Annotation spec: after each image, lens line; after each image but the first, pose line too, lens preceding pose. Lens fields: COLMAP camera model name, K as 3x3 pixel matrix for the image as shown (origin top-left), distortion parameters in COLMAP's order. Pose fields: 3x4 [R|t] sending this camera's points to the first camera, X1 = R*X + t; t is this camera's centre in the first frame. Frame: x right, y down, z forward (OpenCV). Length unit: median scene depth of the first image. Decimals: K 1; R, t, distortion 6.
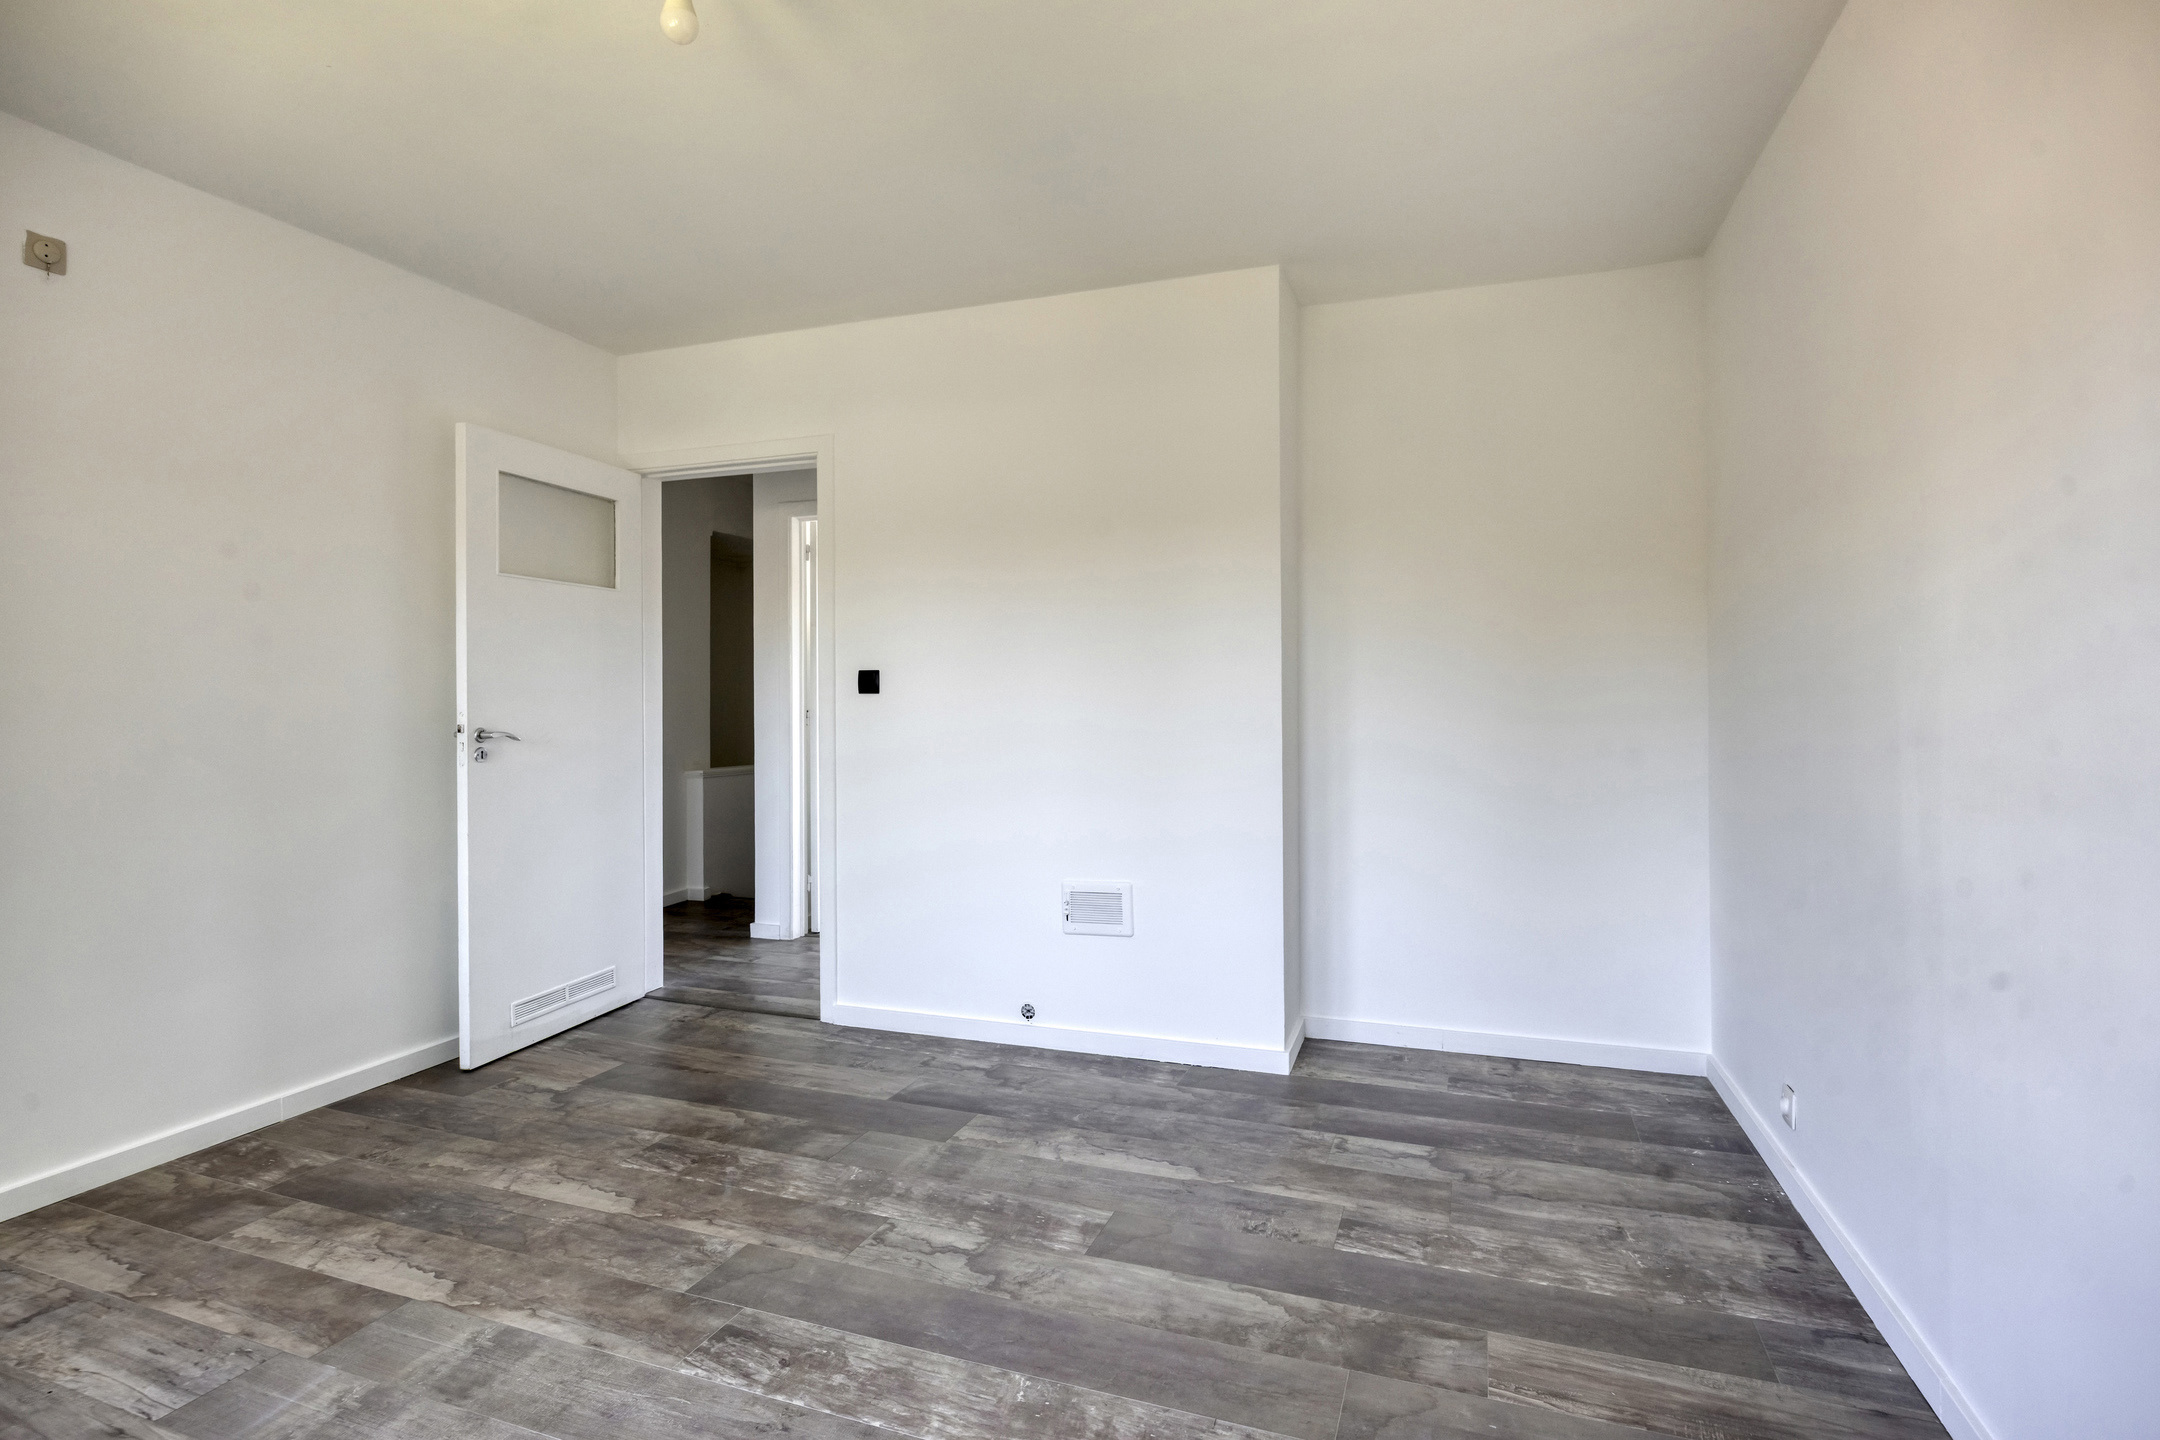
lens RADIAL K [[1057.1, 0, 1067.6], [0, 1057.1, 710.3], [0, 0, 1]] dist [-0.013947, 0.000545]
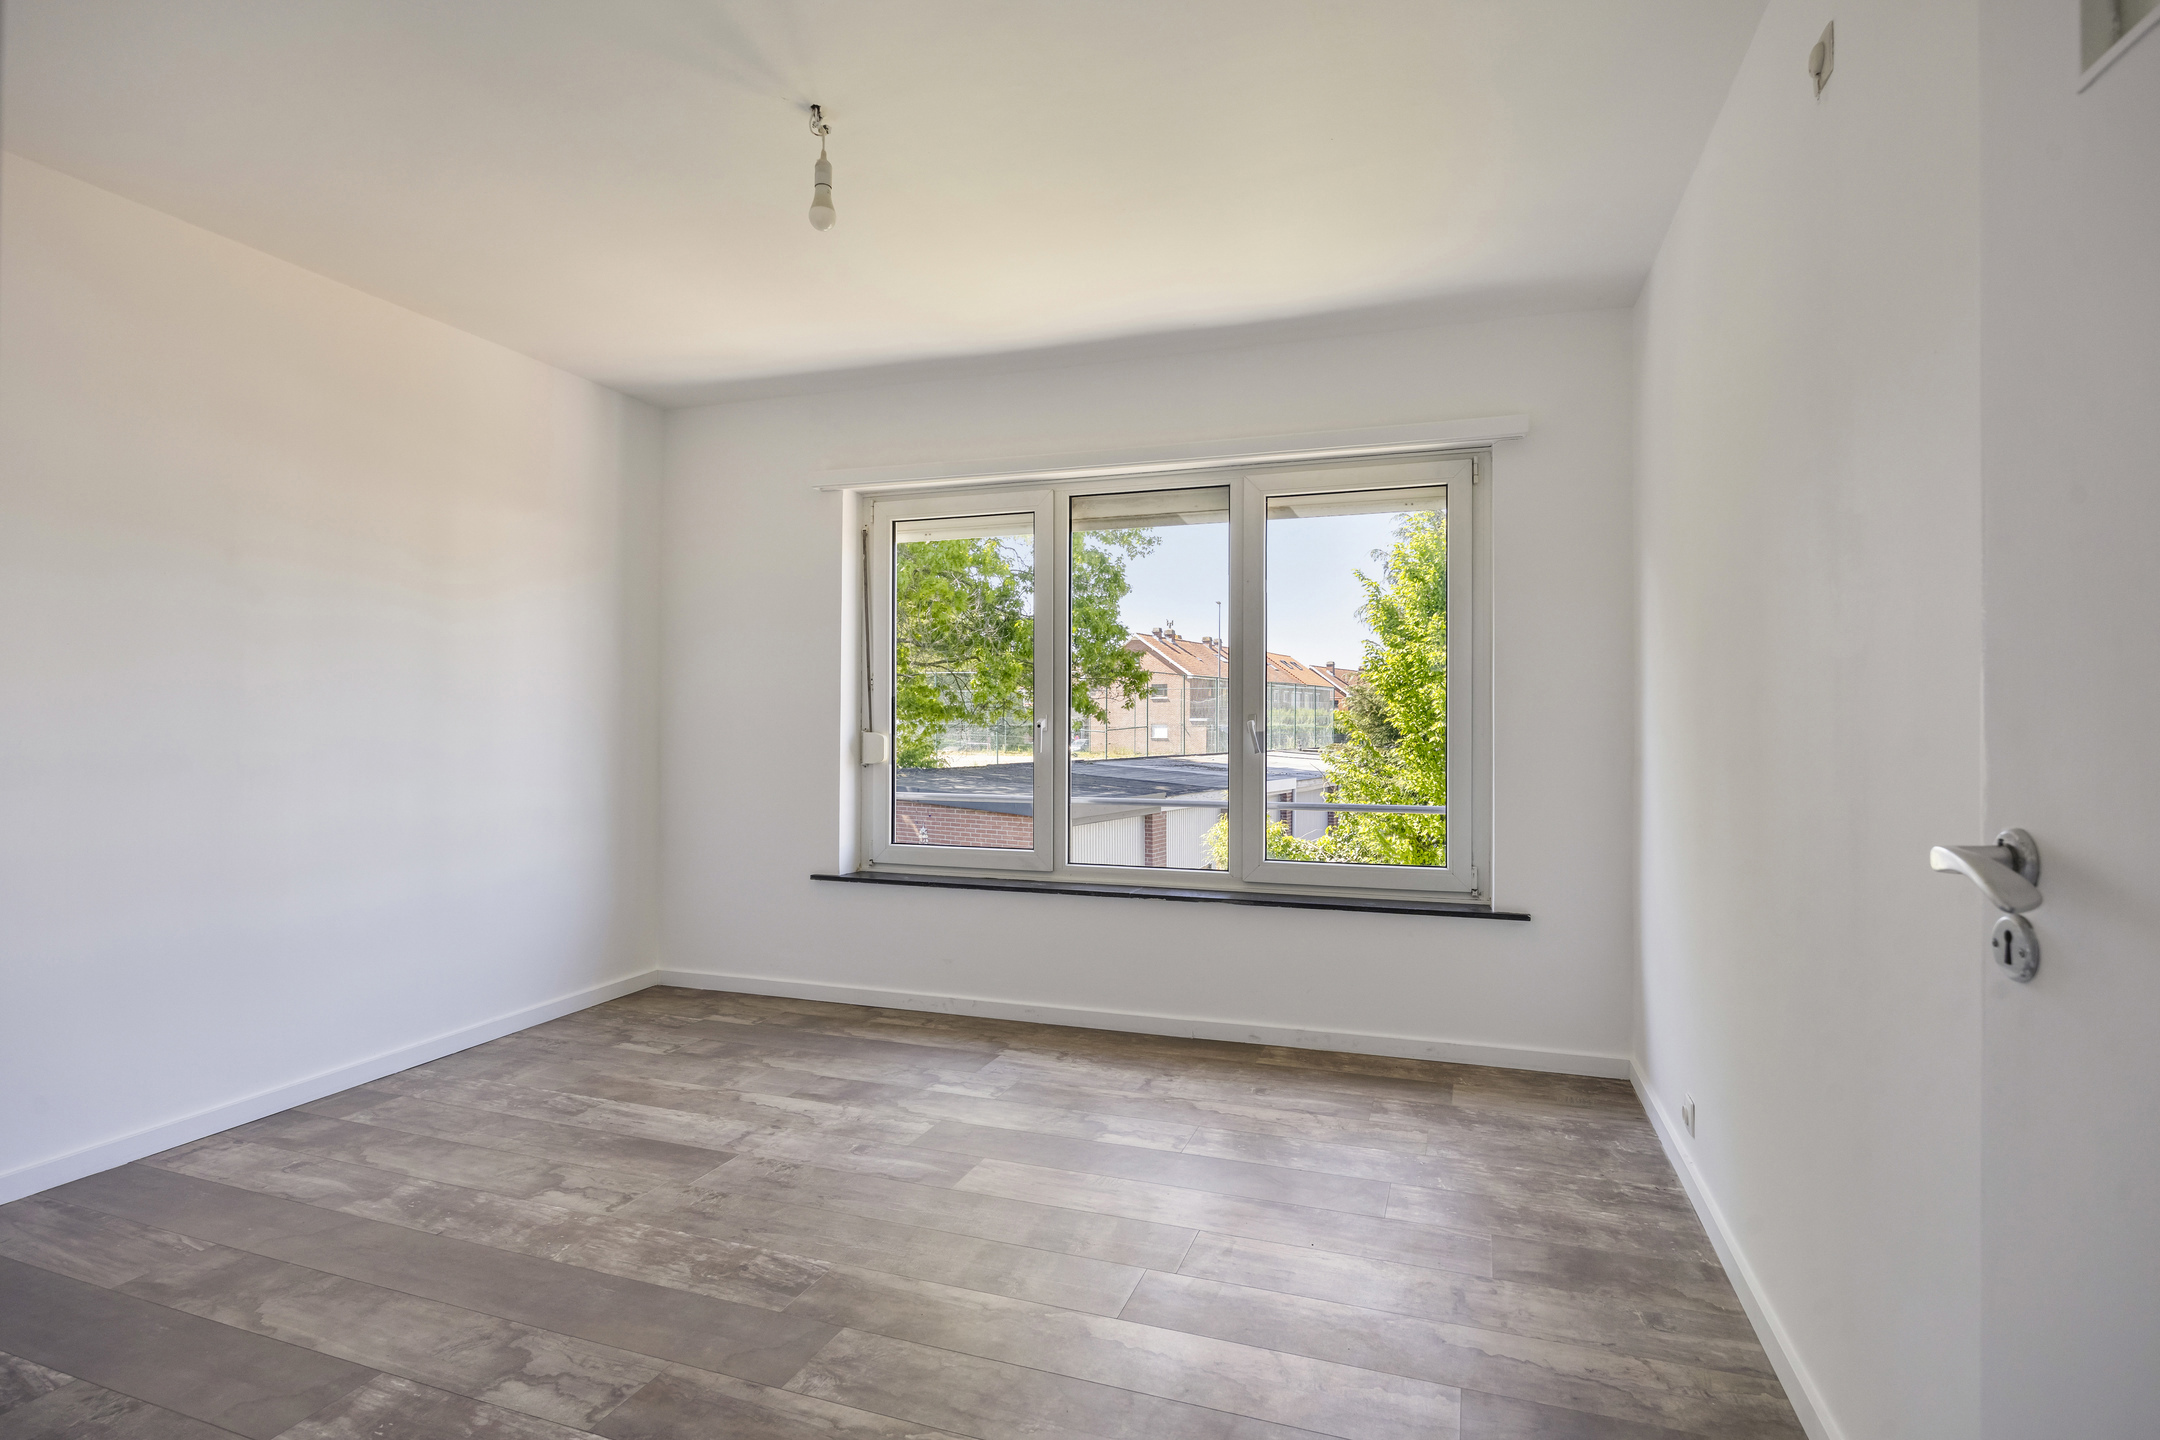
lens RADIAL K [[1057.1, 0, 1088.9], [0, 1057.1, 711.0], [0, 0, 1]] dist [-0.013947, 0.000545]
pose [[-0.999695, 0.002595, -0.024565, -0.600825], [0.002615, 0.999996, -0.000815, -0.016774], [0.024563, -0.000879, -0.999698, 2.088976]]
